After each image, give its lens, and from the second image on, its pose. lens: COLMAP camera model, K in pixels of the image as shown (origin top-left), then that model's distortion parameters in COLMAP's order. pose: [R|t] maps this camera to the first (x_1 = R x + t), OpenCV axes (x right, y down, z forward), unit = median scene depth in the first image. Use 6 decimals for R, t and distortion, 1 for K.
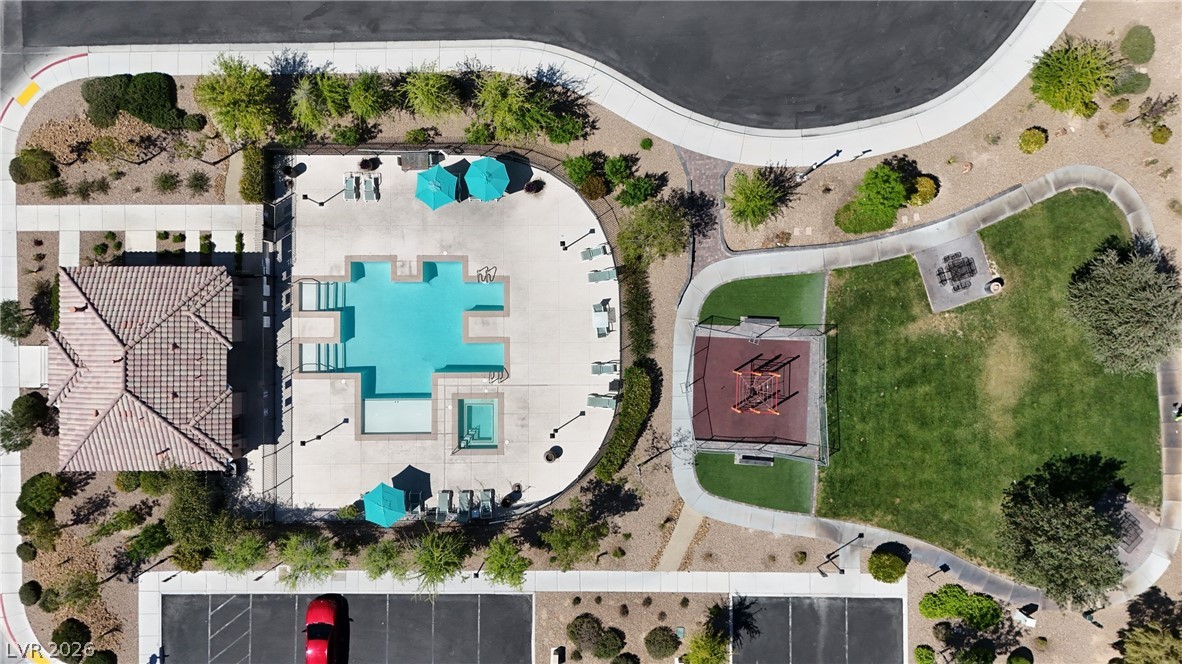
lens RADIAL K [[850.2, 0, 589.2], [0, 850.2, 332.1], [0, 0, 1]] dist [0.070210, -0.030416]
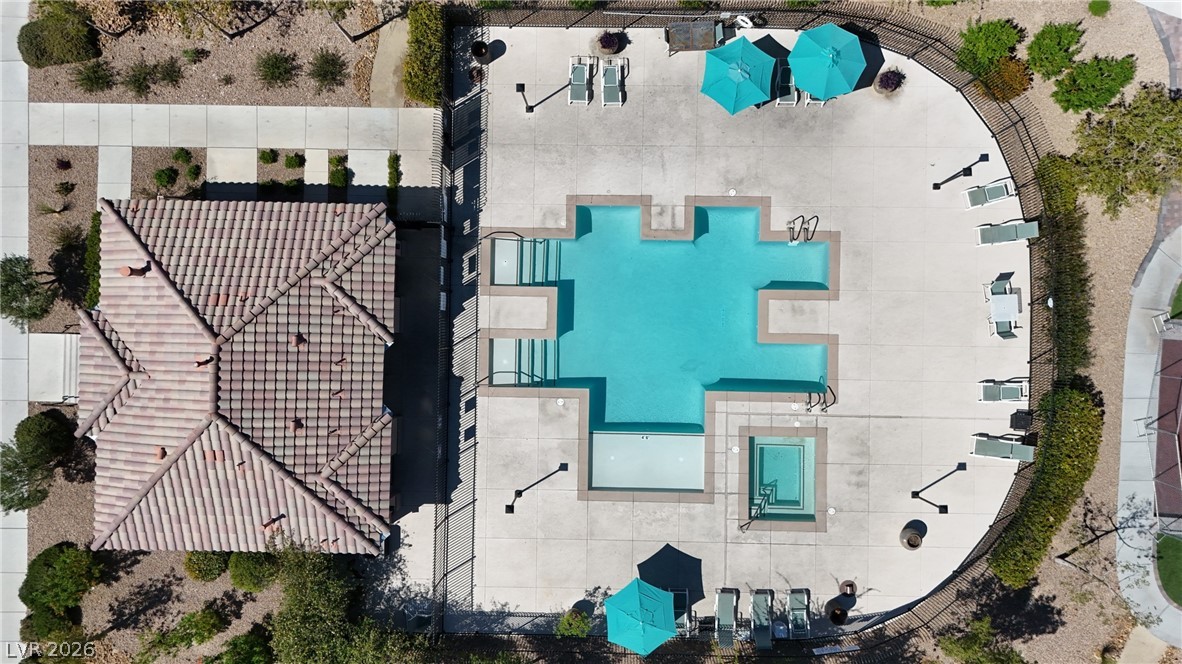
lens RADIAL K [[850.2, 0, 594.6], [0, 850.2, 332.7], [0, 0, 1]] dist [0.070210, -0.030416]
pose [[0.999811, 0.019430, 0.000592, -0.265212], [-0.019430, 0.999811, 0.000176, 0.007810], [-0.000588, -0.000188, 1.000000, 0.399022]]
